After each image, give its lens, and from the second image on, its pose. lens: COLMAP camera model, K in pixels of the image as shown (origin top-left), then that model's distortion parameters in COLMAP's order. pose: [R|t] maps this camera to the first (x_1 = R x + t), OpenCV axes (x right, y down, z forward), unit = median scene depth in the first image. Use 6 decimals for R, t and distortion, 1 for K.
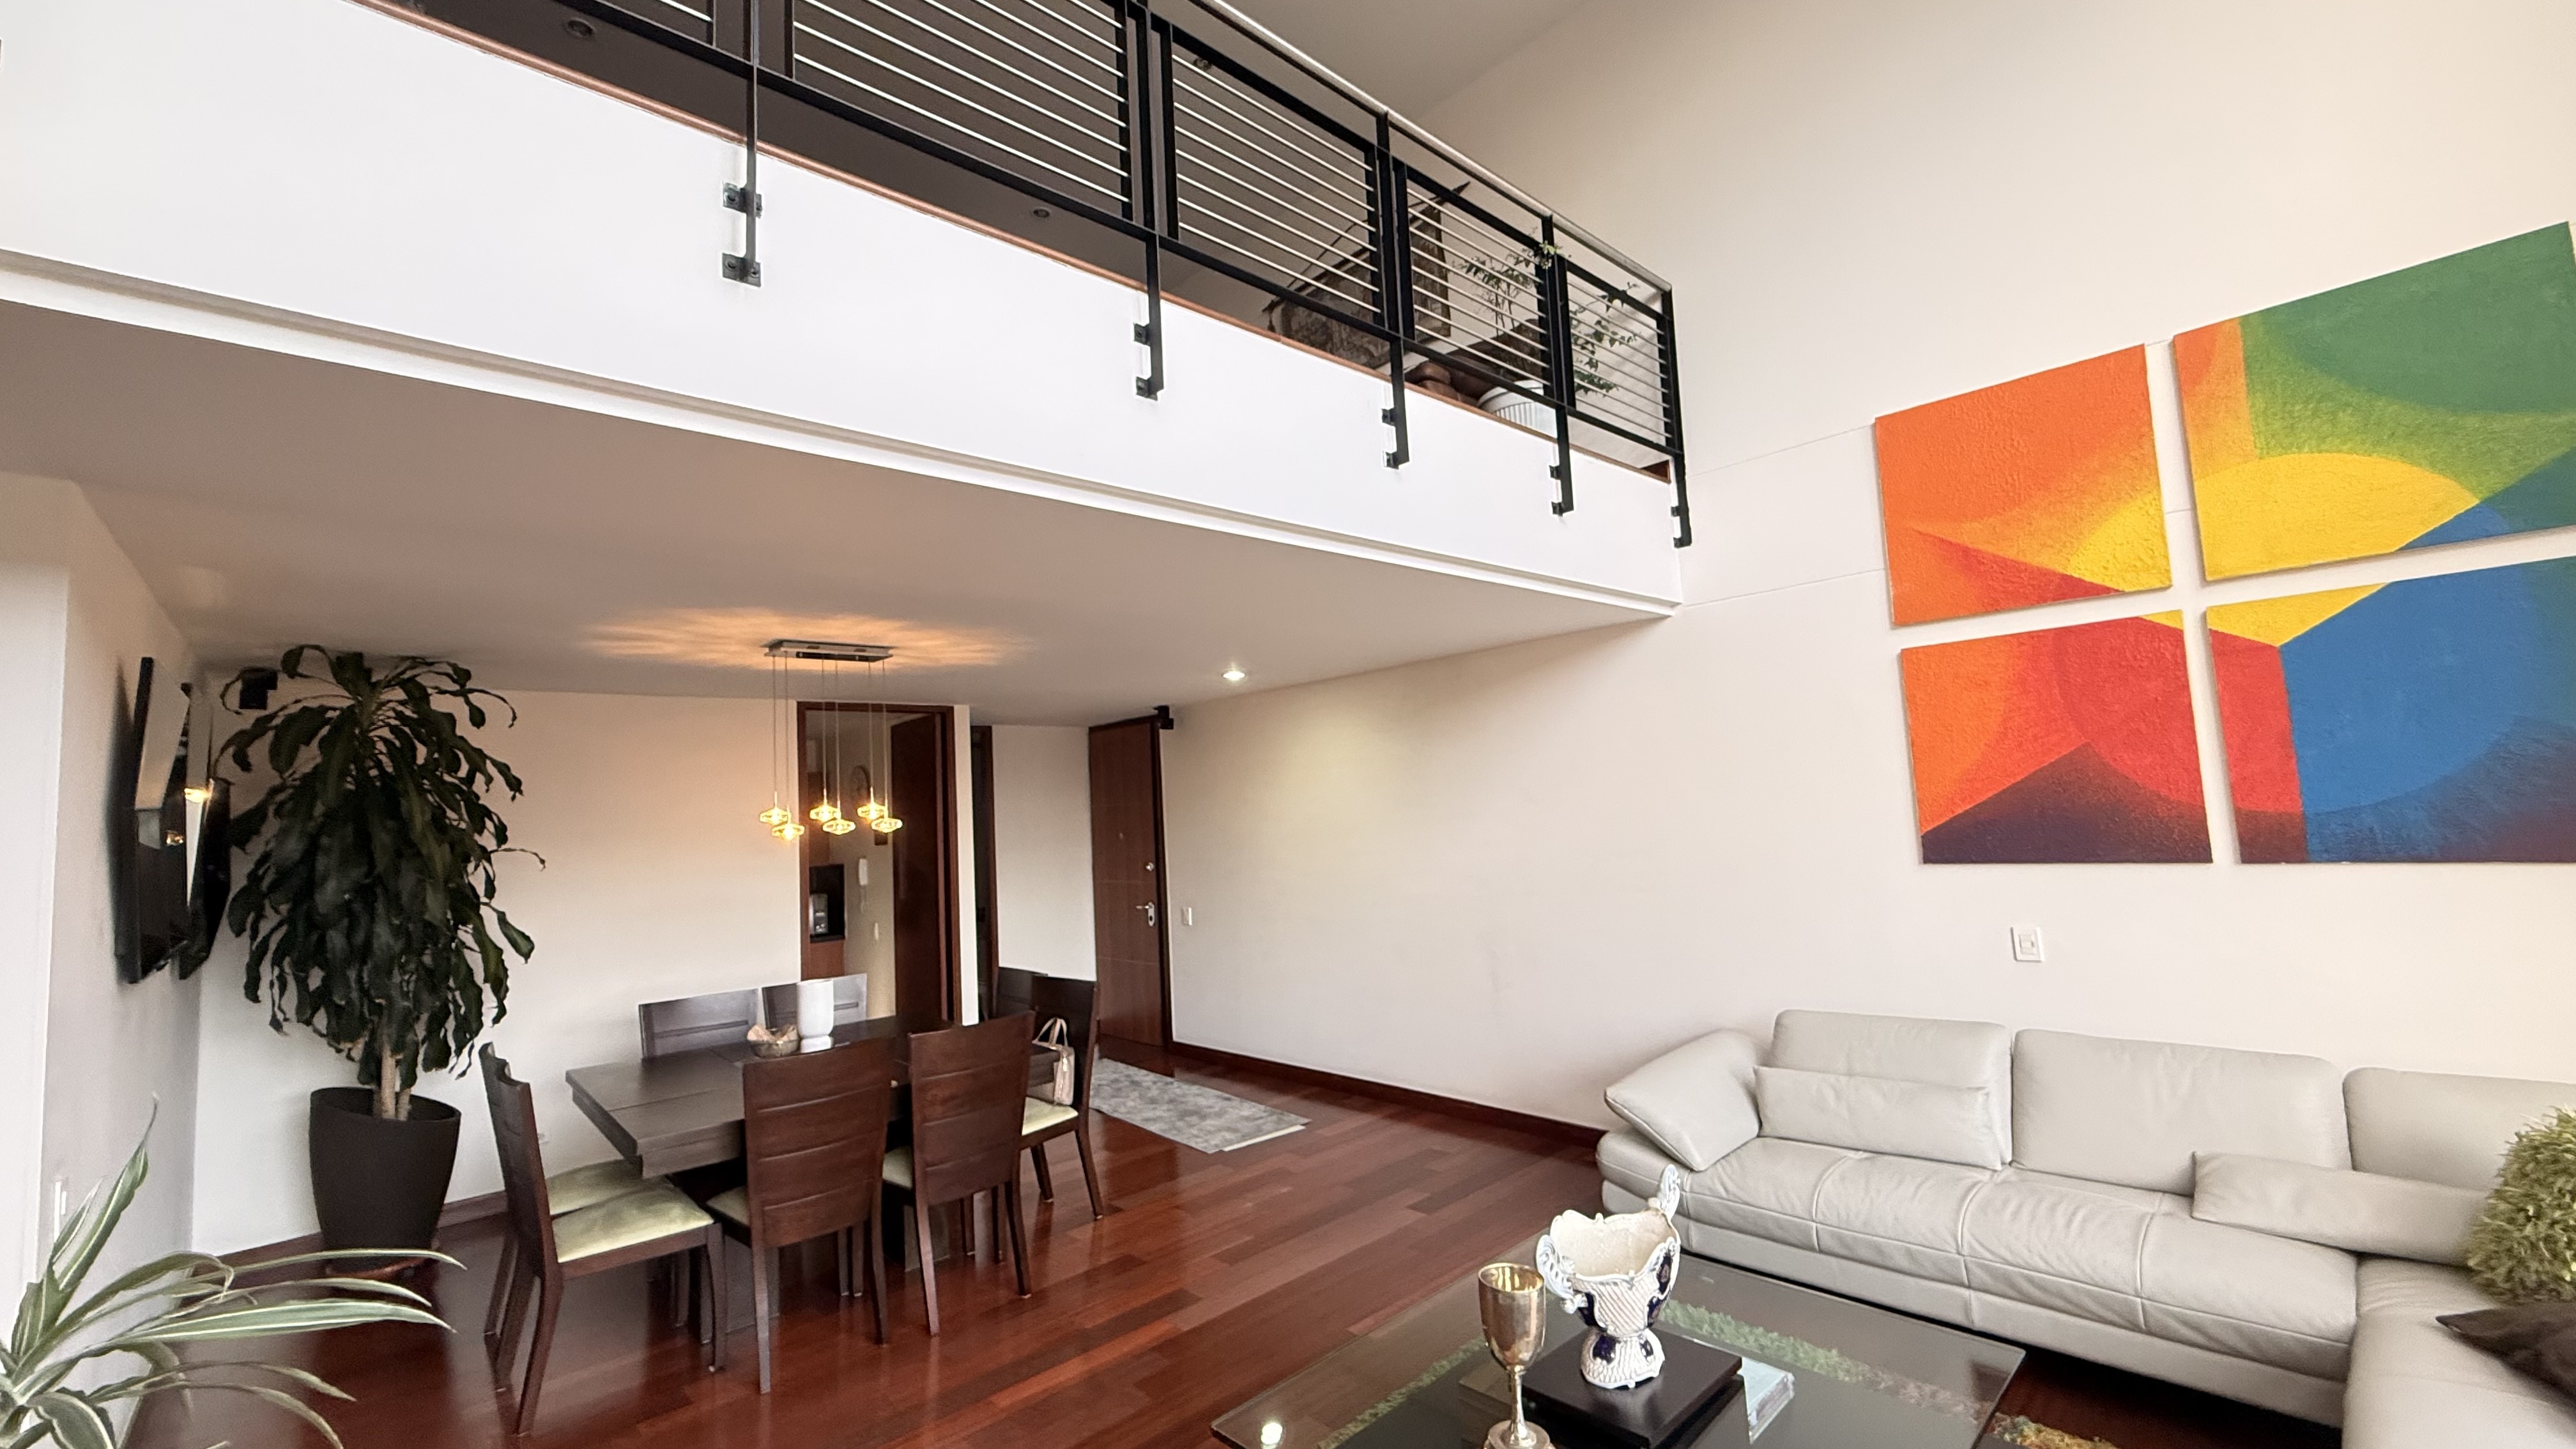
lens RADIAL K [[1030.4, 0, 1284.7], [0, 1030.4, 722.3], [0, 0, 1]] dist [0.000146, 0.000130]
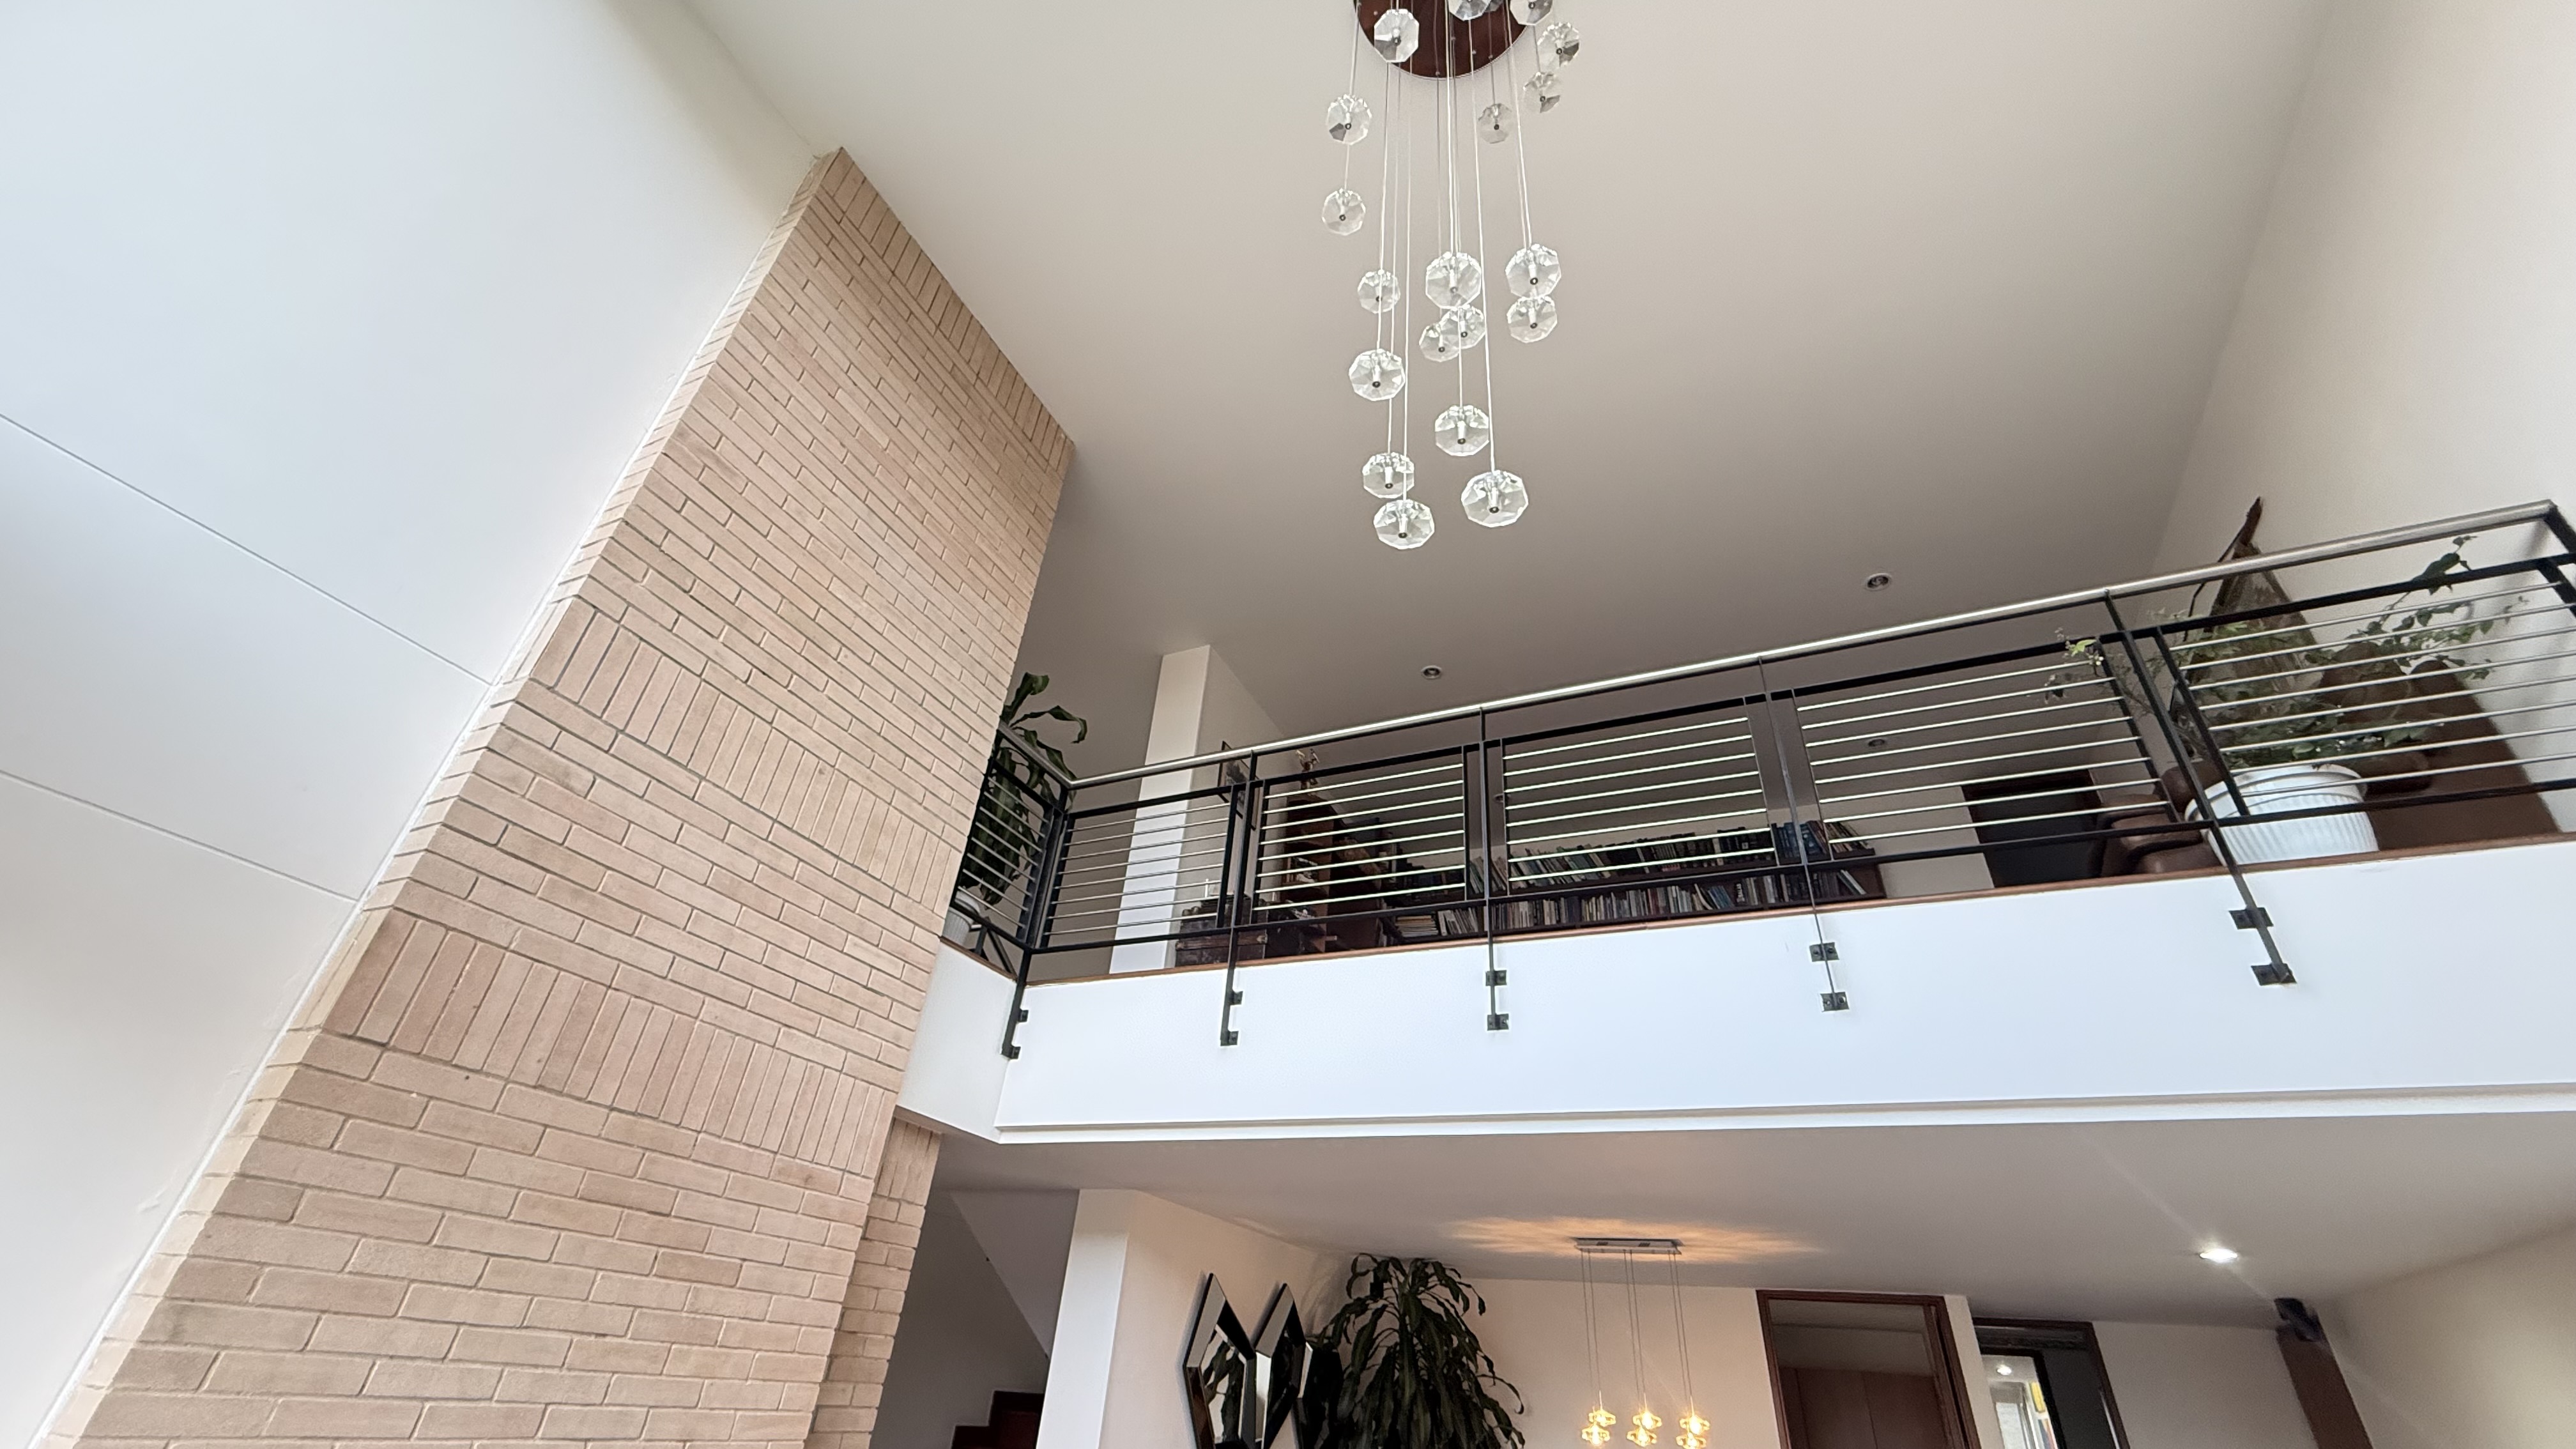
lens RADIAL K [[1030.4, 0, 1284.8], [0, 1030.4, 726.3], [0, 0, 1]] dist [0.000146, 0.000130]
pose [[0.385524, -0.436907, -0.812701, 0.612344], [-0.021601, 0.876273, -0.481330, -0.005448], [0.922445, 0.203119, 0.328387, -0.014883]]
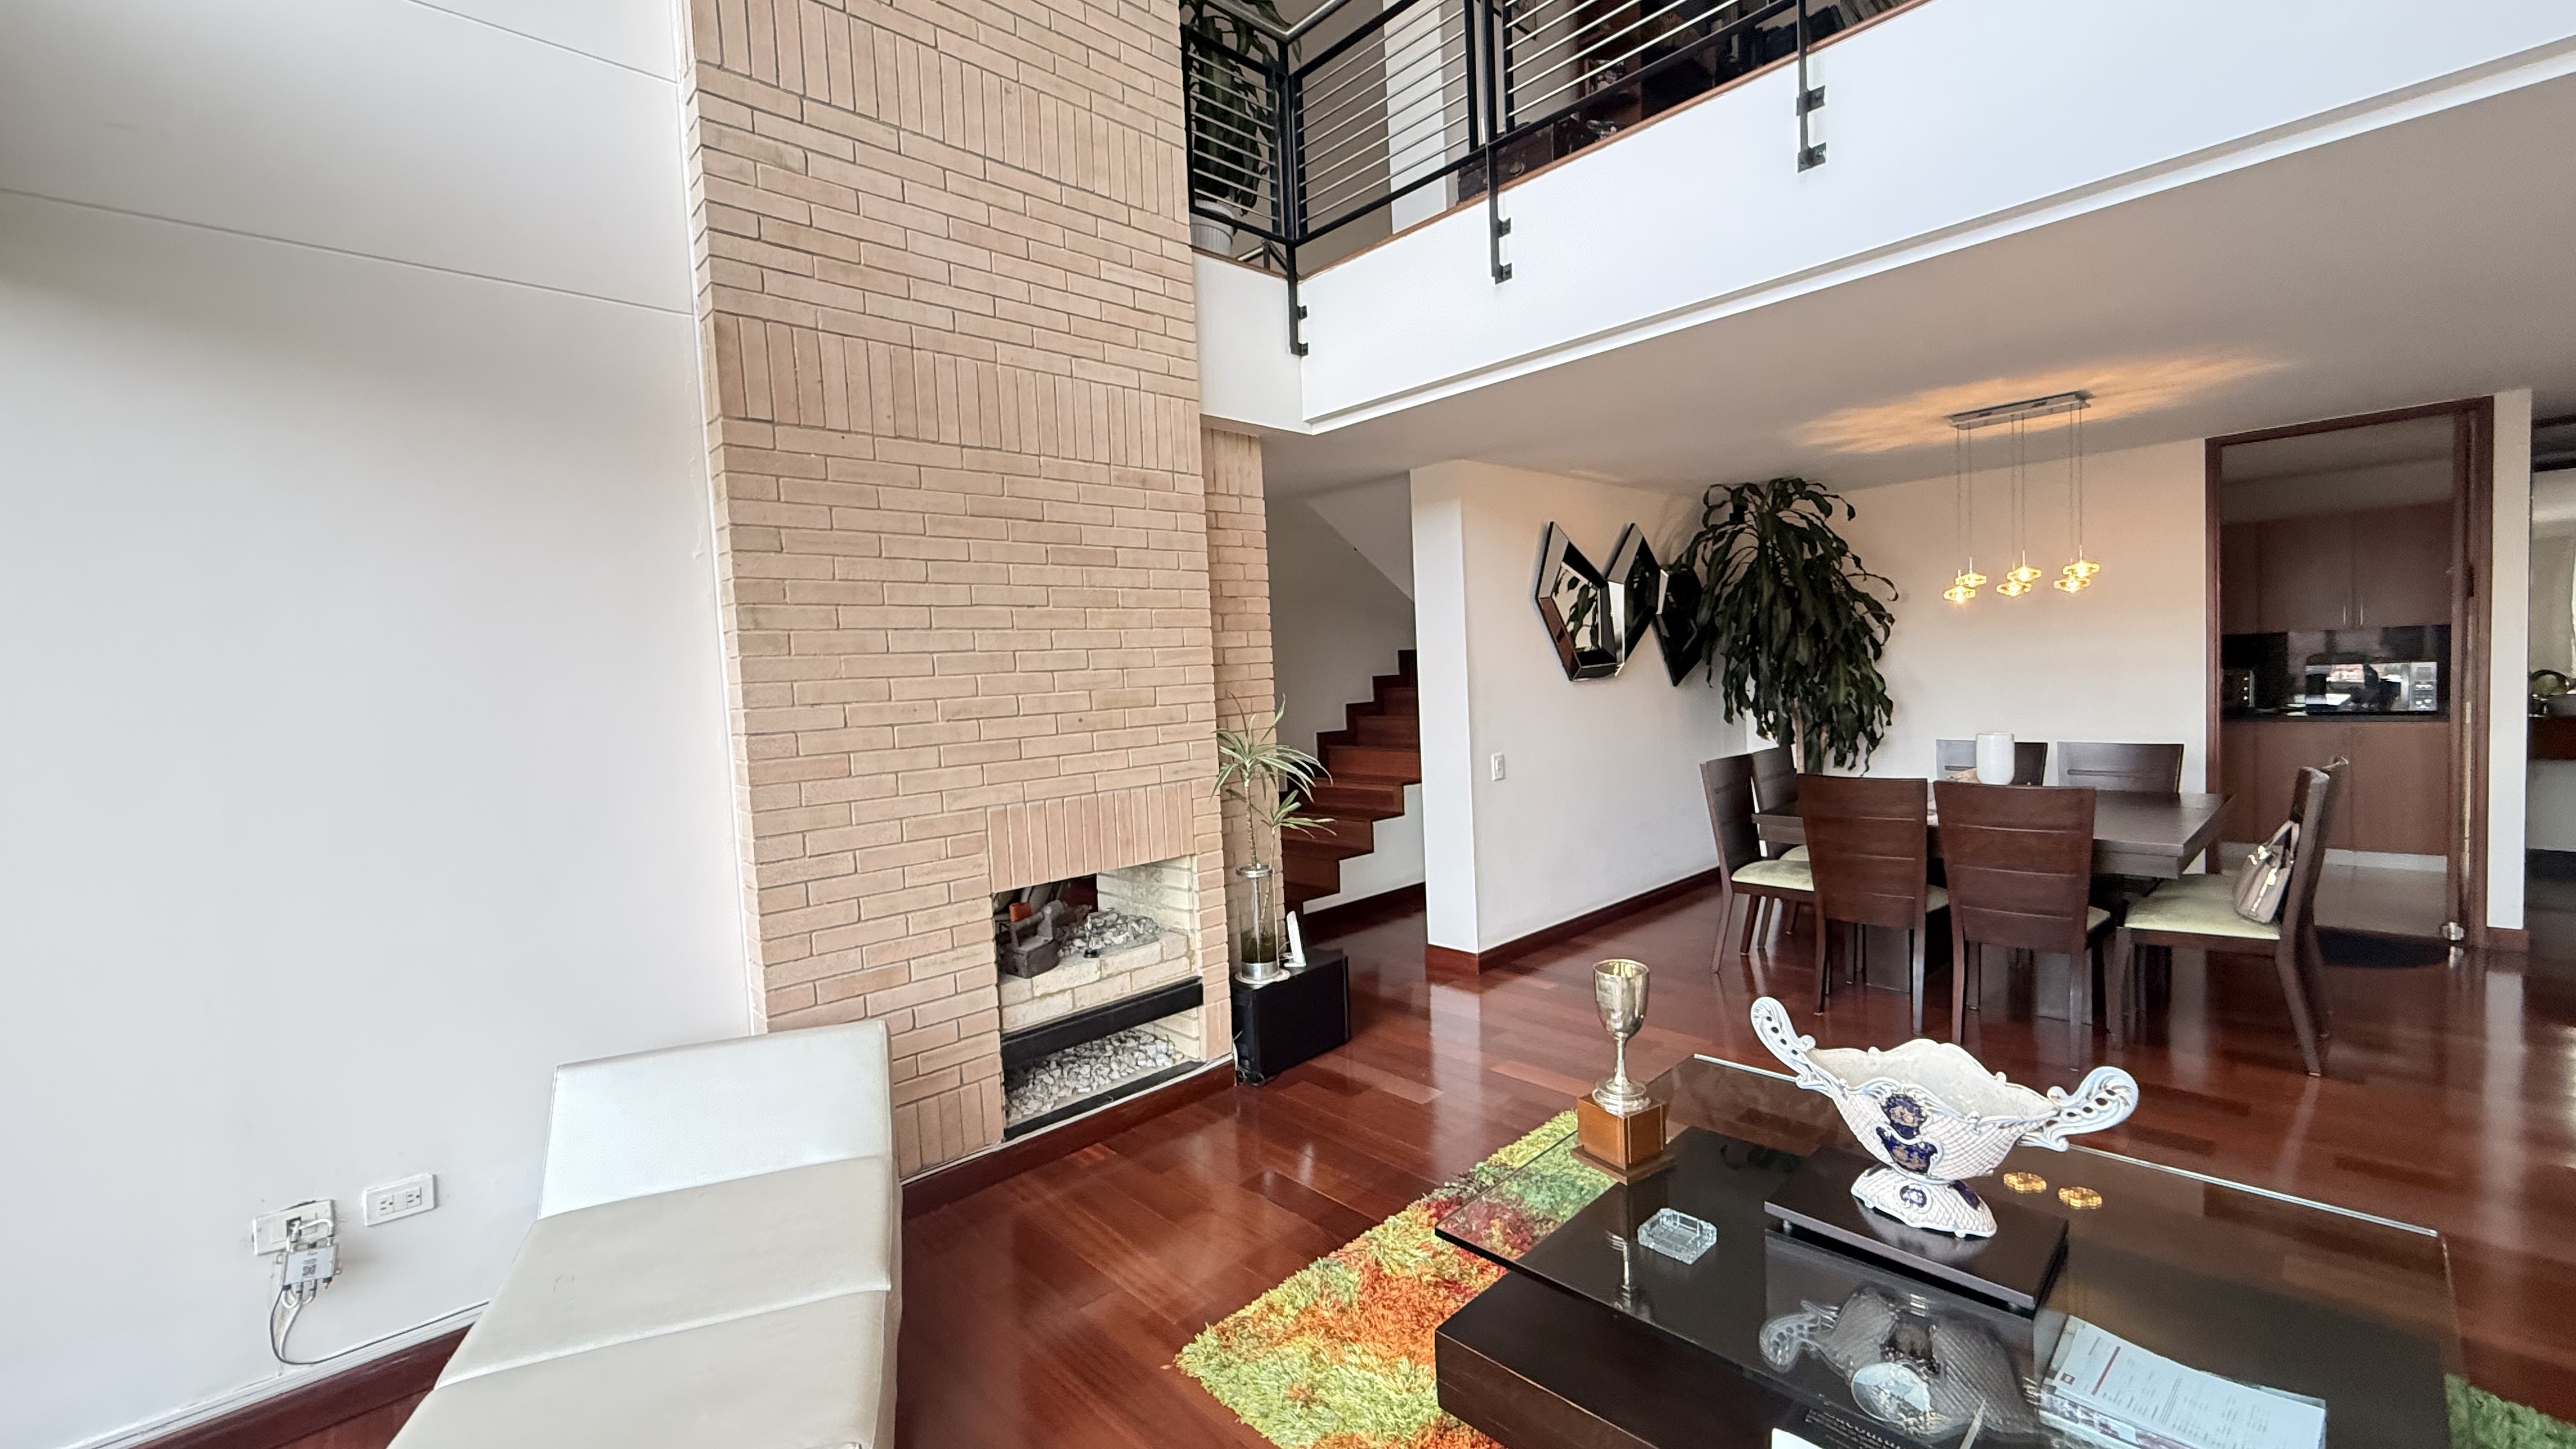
lens RADIAL K [[1030.4, 0, 1282.9], [0, 1030.4, 733.8], [0, 0, 1]] dist [0.000146, 0.000130]
pose [[0.020866, 0.106173, -0.994129, 0.615745], [0.124946, 0.986273, 0.107956, 0.048917], [0.991944, -0.126465, 0.007314, 0.047702]]
